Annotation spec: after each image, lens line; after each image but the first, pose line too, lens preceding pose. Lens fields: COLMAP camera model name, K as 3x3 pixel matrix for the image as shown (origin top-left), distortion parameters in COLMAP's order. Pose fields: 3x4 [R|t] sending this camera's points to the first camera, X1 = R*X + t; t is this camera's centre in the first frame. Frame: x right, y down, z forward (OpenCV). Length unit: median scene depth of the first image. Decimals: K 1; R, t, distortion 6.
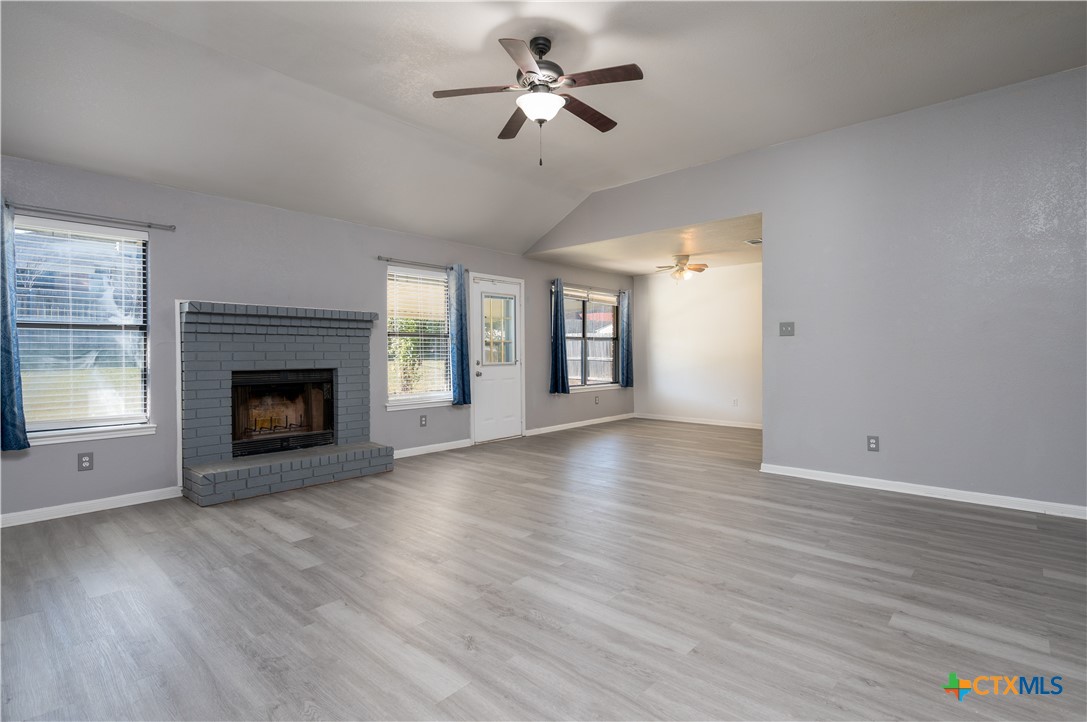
lens RADIAL K [[511.6, 0, 546.3], [0, 511.6, 356.9], [0, 0, 1]] dist [-0.001933, -0.000370]
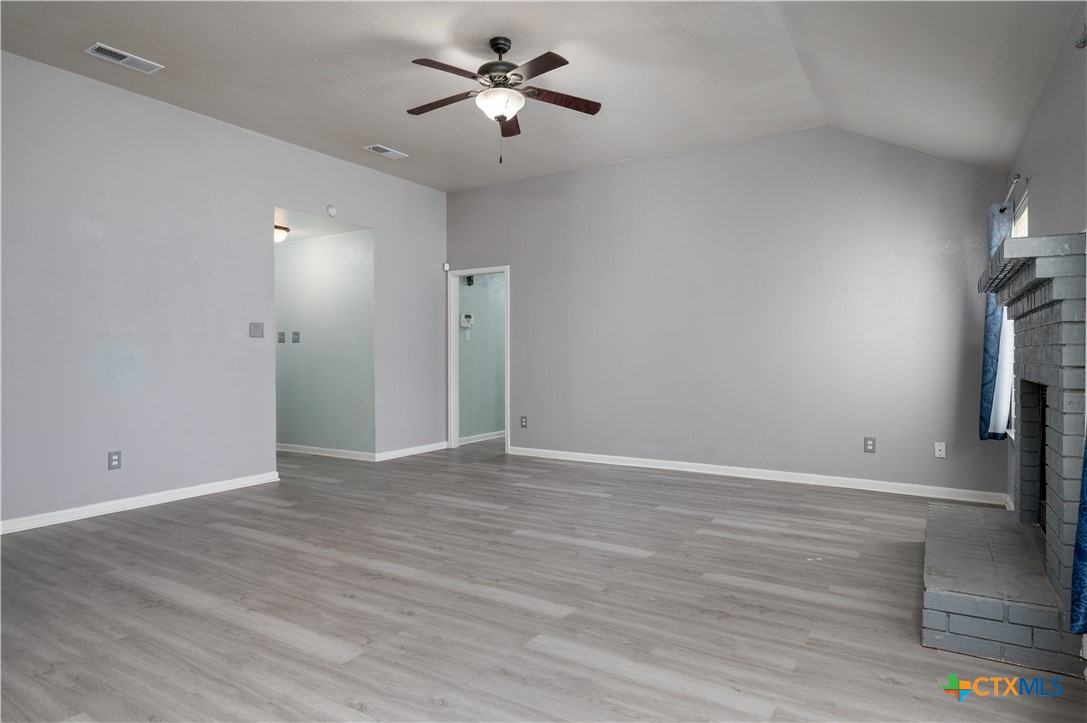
lens RADIAL K [[623.8, 0, 540.4], [0, 623.8, 358.5], [0, 0, 1]] dist [-0.002065, -0.004339]
pose [[-0.986755, 0.009784, -0.161922, 0.079598], [0.007913, 0.999894, 0.012198, -0.010659], [0.162024, 0.010755, -0.986728, 1.588991]]
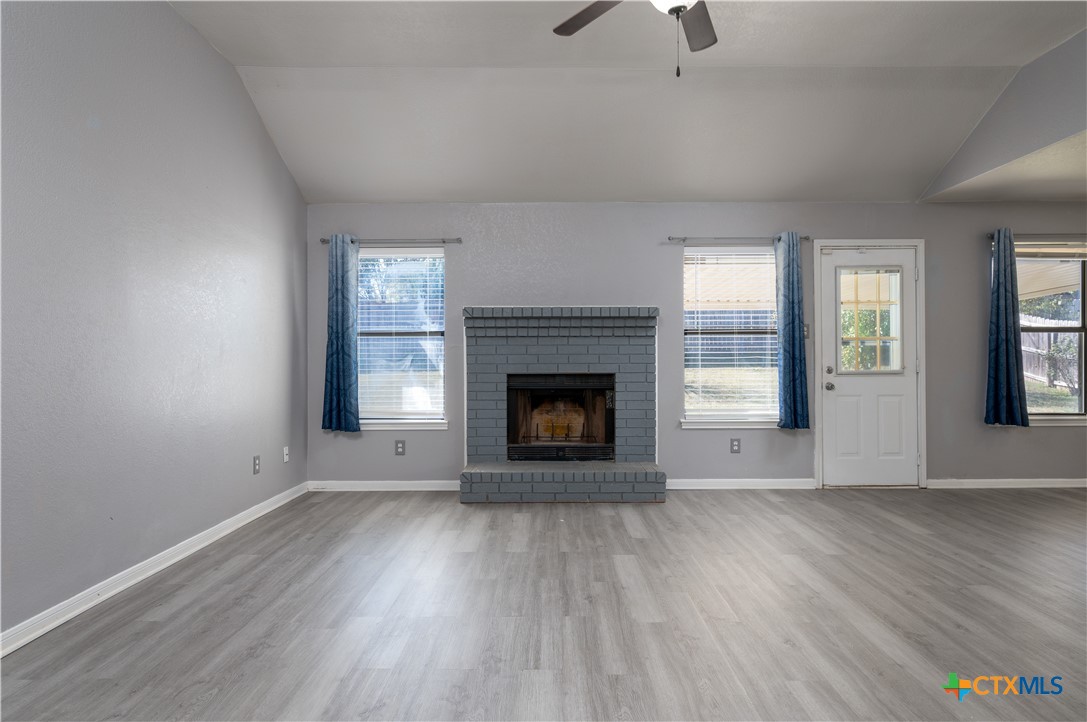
lens RADIAL K [[623.8, 0, 562.6], [0, 623.8, 356.3], [0, 0, 1]] dist [-0.002065, -0.004339]
pose [[0.674670, -0.002399, -0.738115, 0.351175], [-0.004508, 0.999963, -0.007370, 0.001097], [0.738106, 0.008299, 0.674634, 0.245080]]
